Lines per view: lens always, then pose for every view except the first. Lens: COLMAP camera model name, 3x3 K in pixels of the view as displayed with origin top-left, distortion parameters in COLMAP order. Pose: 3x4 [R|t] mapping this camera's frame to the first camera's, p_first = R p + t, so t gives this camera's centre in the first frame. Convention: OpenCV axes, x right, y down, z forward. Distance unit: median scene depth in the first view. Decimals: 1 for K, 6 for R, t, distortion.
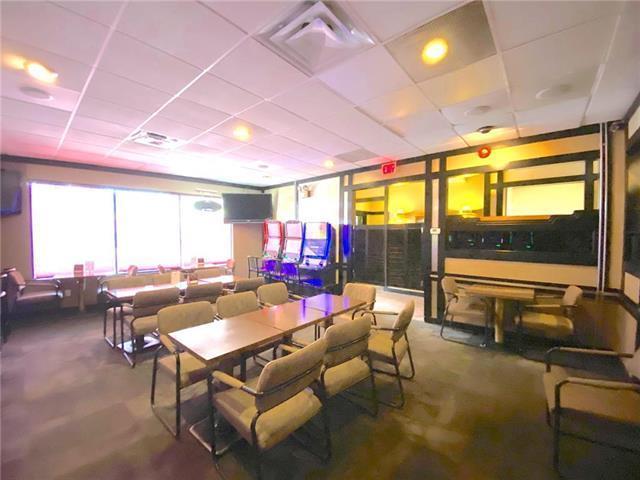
lens RADIAL K [[259.6, 0, 319.4], [0, 259.6, 241.8], [0, 0, 1]] dist [0.021777, -0.019785]
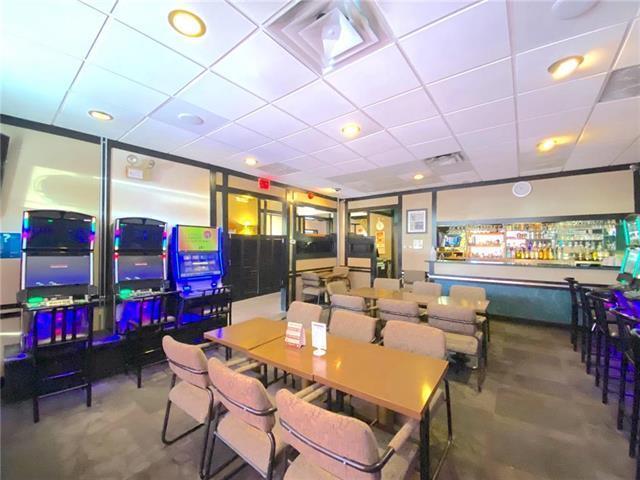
lens RADIAL K [[259.6, 0, 319.4], [0, 259.6, 241.8], [0, 0, 1]] dist [0.021777, -0.019785]
pose [[-0.063260, 0.002557, 0.997994, -1.242048], [0.025634, 0.999671, -0.000937, -0.046704], [-0.997668, 0.025523, -0.063304, 1.246333]]
